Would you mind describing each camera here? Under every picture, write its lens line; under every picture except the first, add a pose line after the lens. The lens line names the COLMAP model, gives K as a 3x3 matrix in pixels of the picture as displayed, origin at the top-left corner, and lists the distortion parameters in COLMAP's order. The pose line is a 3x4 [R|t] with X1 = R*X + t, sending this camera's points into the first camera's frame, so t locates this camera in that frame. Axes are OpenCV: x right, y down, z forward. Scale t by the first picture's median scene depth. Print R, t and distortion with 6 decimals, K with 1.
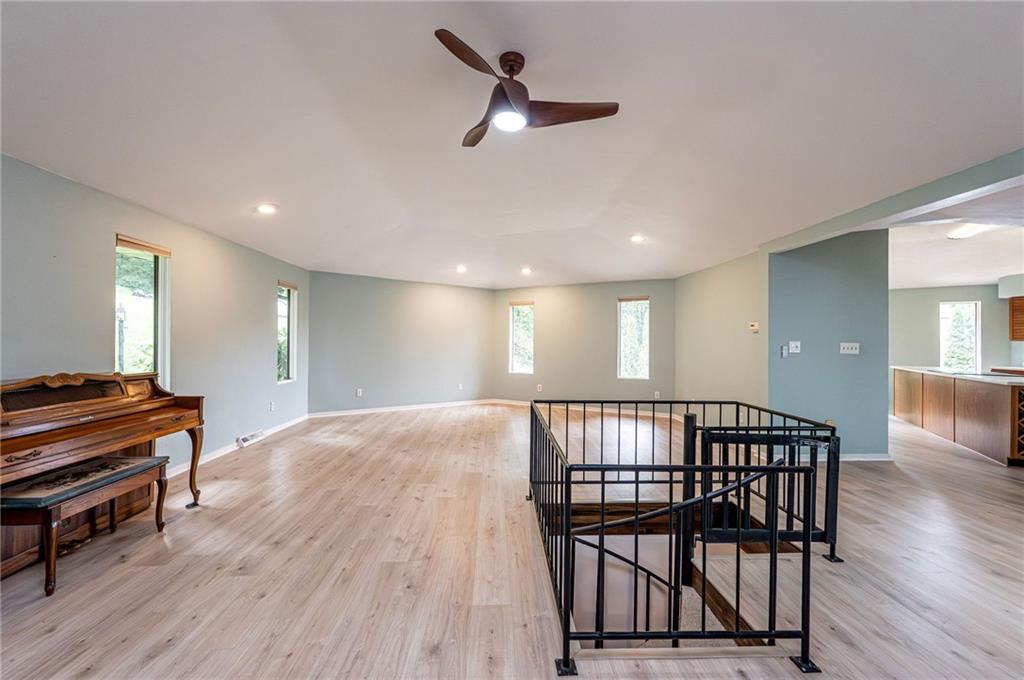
lens RADIAL K [[405.9, 0, 512.0], [0, 405.9, 340.0], [0, 0, 1]] dist [-0.000598, 0.000168]
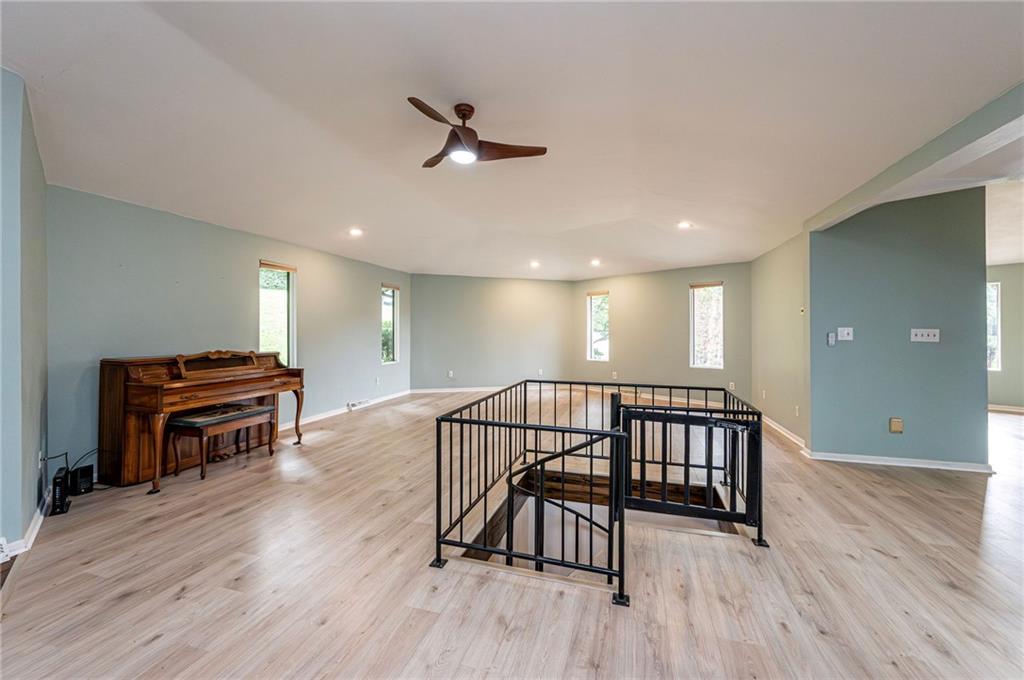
lens RADIAL K [[402.6, 0, 514.3], [0, 402.6, 328.0], [0, 0, 1]] dist [0.000790, -0.000071]
pose [[0.944821, -0.007721, -0.327495, 0.409553], [0.006559, 0.999968, -0.004653, 0.005237], [0.327520, 0.002248, 0.944841, -0.107132]]
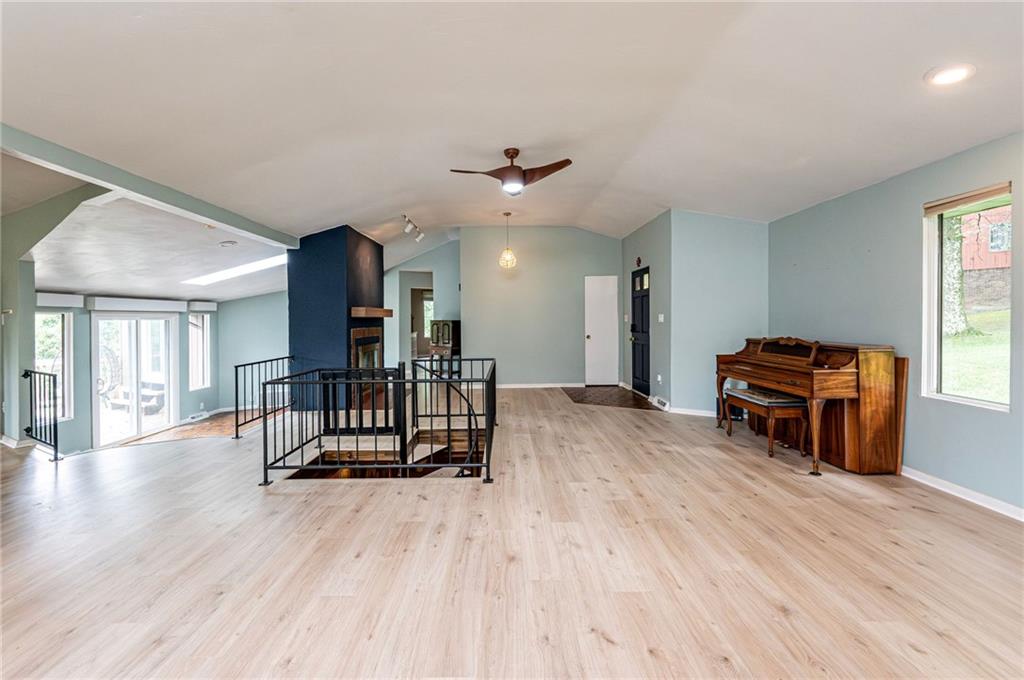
lens RADIAL K [[425.6, 0, 491.4], [0, 425.6, 327.0], [0, 0, 1]] dist [-0.001113, -0.000078]
pose [[-0.997568, -0.003413, 0.069613, -0.030376], [-0.002325, 0.999874, 0.015712, 0.013546], [-0.069658, 0.015512, -0.997450, 2.047393]]
